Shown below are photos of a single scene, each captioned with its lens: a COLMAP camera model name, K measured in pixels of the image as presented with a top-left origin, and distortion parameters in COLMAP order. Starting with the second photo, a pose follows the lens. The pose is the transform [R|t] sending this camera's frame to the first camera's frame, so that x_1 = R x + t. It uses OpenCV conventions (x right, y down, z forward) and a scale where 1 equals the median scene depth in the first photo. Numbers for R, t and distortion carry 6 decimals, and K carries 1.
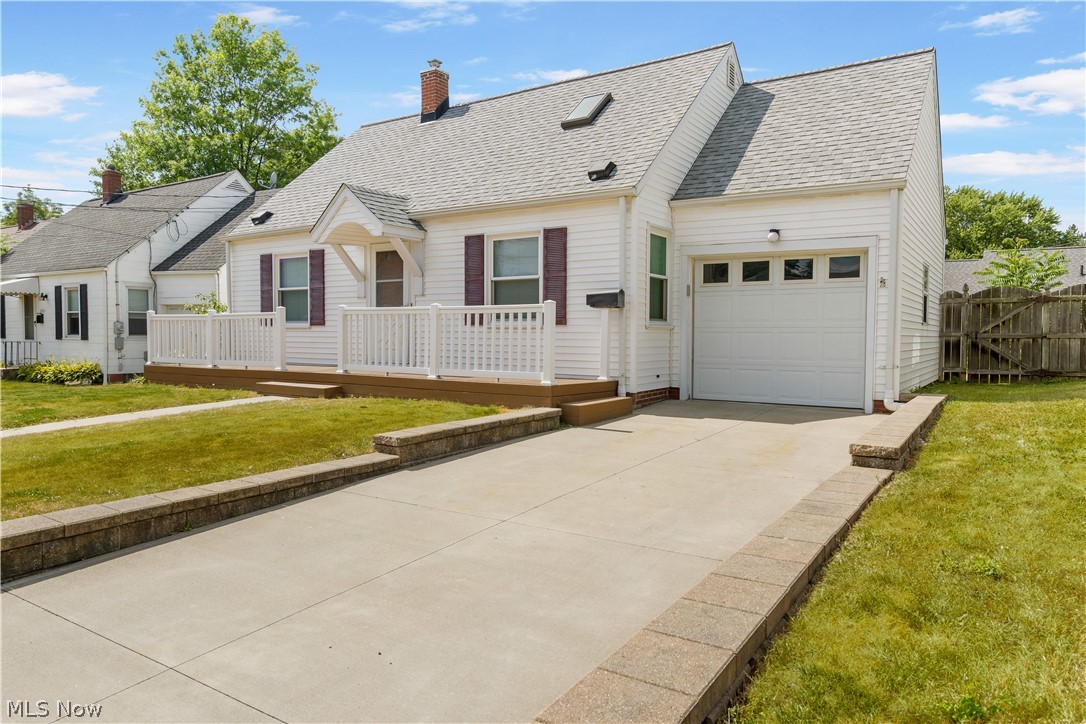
lens RADIAL K [[714.8, 0, 546.0], [0, 714.8, 364.4], [0, 0, 1]] dist [0.008199, -0.000408]
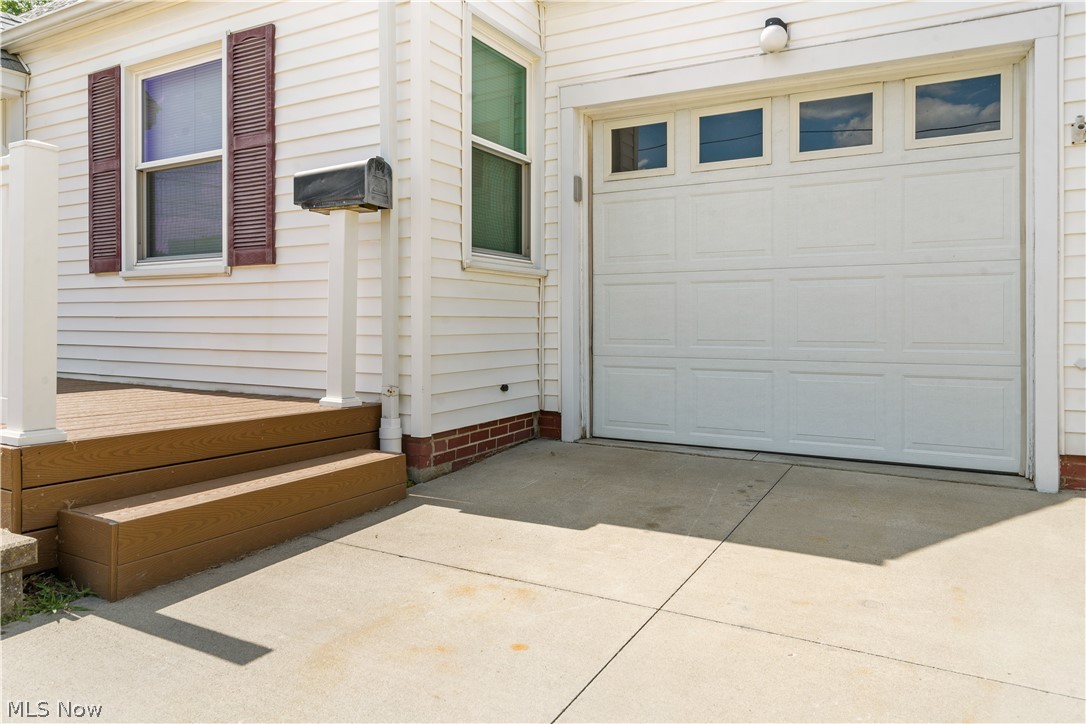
lens RADIAL K [[714.8, 0, 563.4], [0, 714.8, 322.1], [0, 0, 1]] dist [0.008199, -0.000408]
pose [[0.996920, -0.004230, 0.078309, 0.159933], [0.007395, 0.999166, -0.040169, -0.004900], [-0.078073, 0.040624, 0.996120, 0.585863]]
